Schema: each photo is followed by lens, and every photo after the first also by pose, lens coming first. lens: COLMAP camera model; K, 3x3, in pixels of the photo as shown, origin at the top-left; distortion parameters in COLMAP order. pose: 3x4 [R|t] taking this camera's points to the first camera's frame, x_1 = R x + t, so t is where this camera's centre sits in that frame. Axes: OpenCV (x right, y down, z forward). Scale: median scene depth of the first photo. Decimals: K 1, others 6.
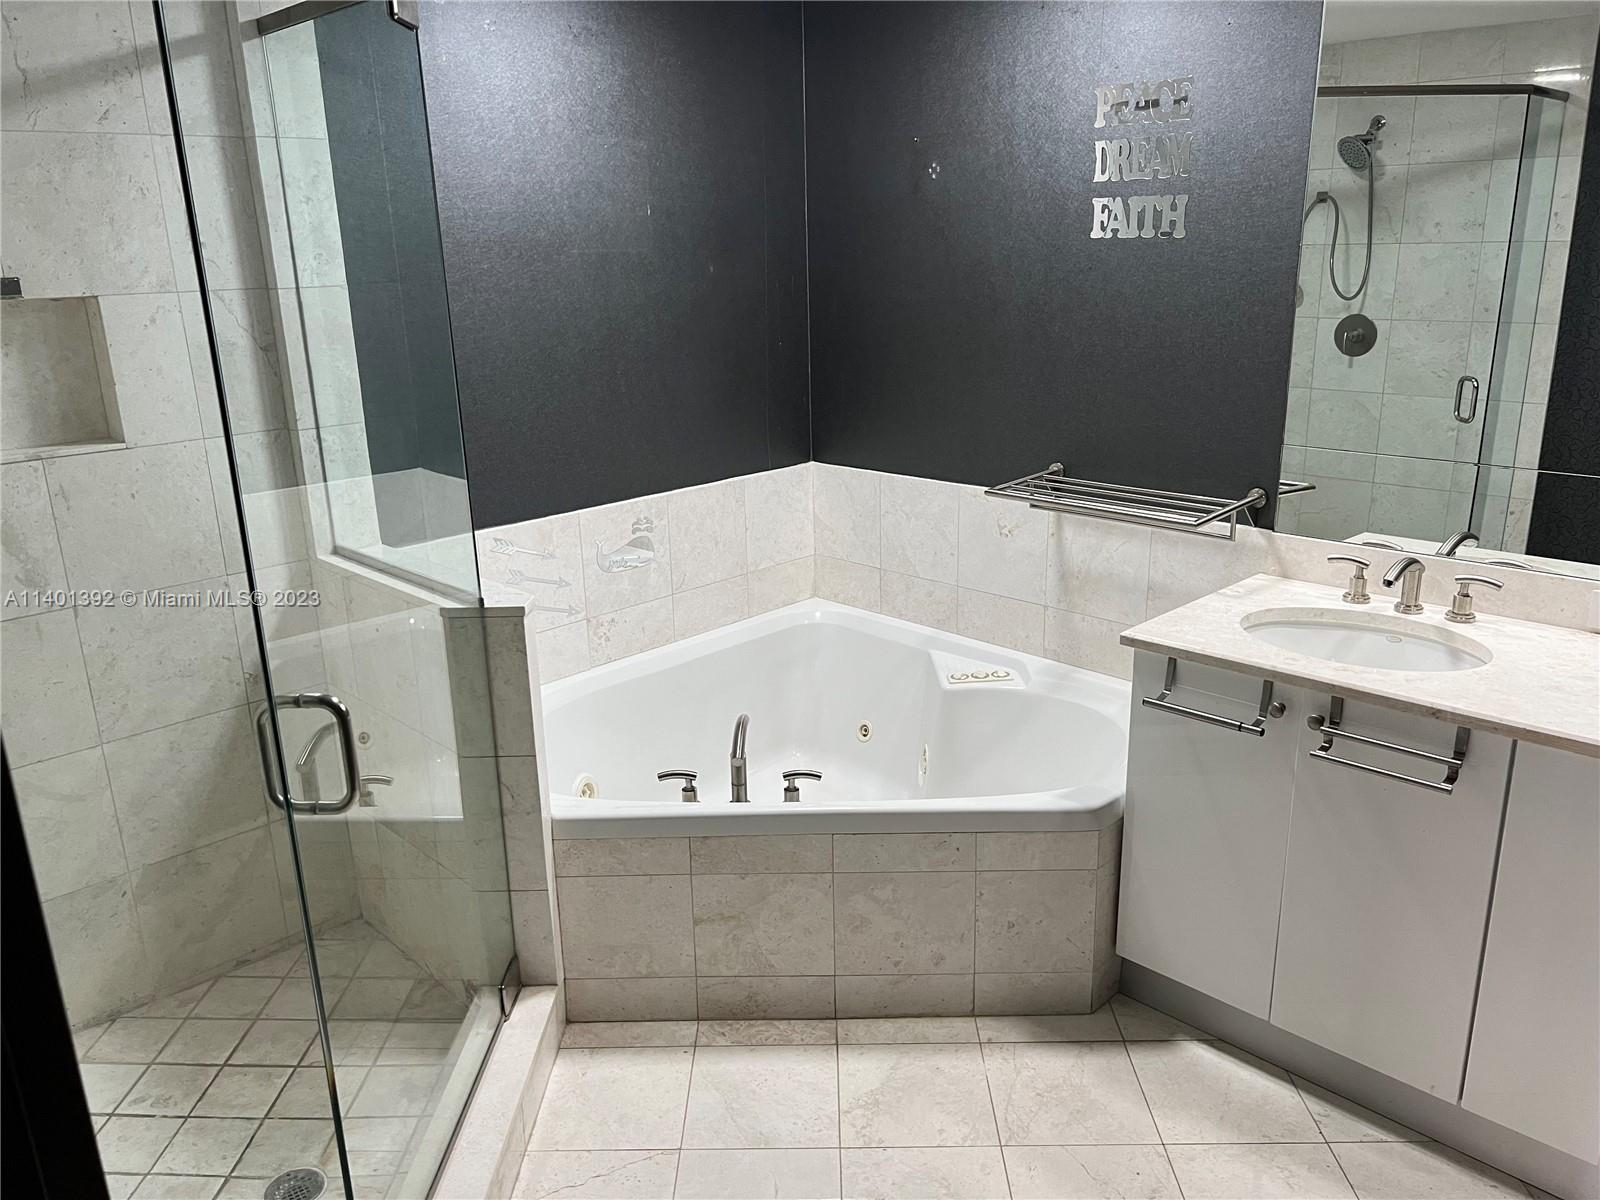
lens RADIAL K [[1184.1, 0, 807.2], [0, 1184.1, 590.7], [0, 0, 1]] dist [0.086240, -0.126048]
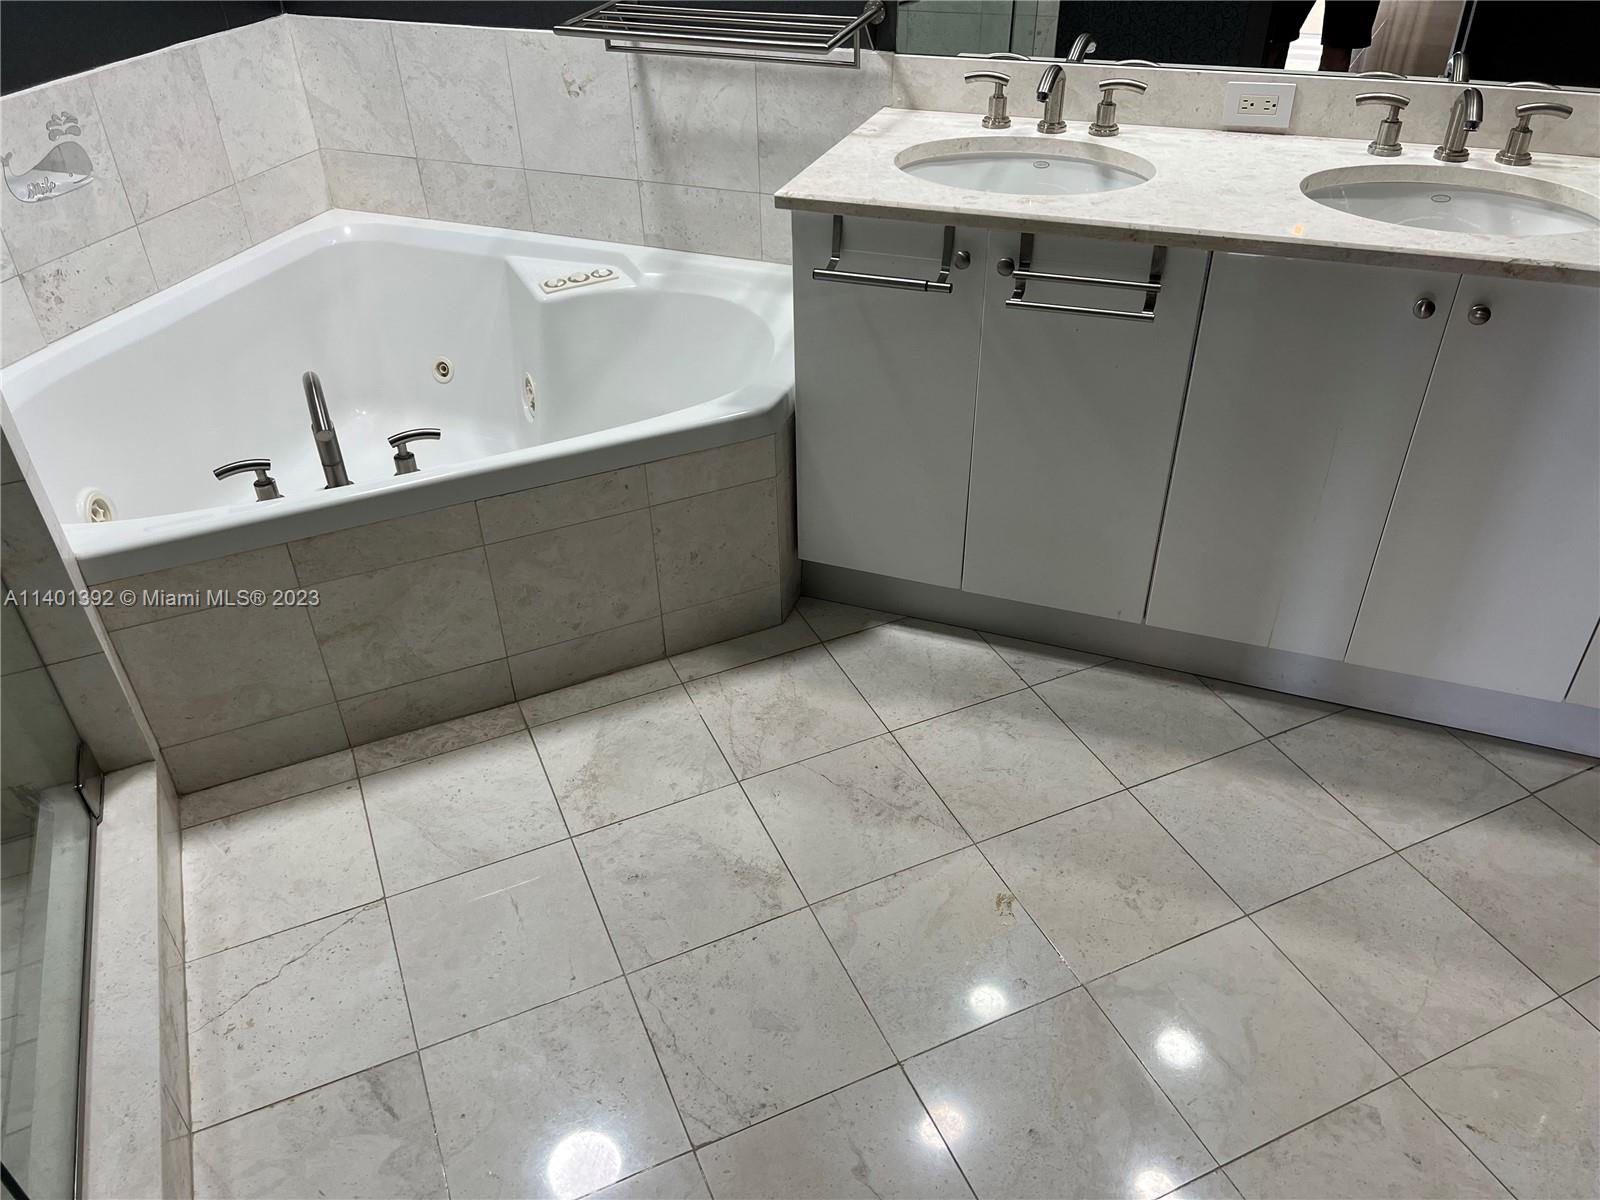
lens RADIAL K [[1191.6, 0, 800.0], [0, 1191.6, 600.0], [0, 0, 1]] dist [0.054522, -0.060531]
pose [[0.909964, -0.237365, 0.340035, -0.067802], [0.115043, 0.932290, 0.342930, 0.014586], [-0.398411, -0.272935, 0.875657, 0.178221]]
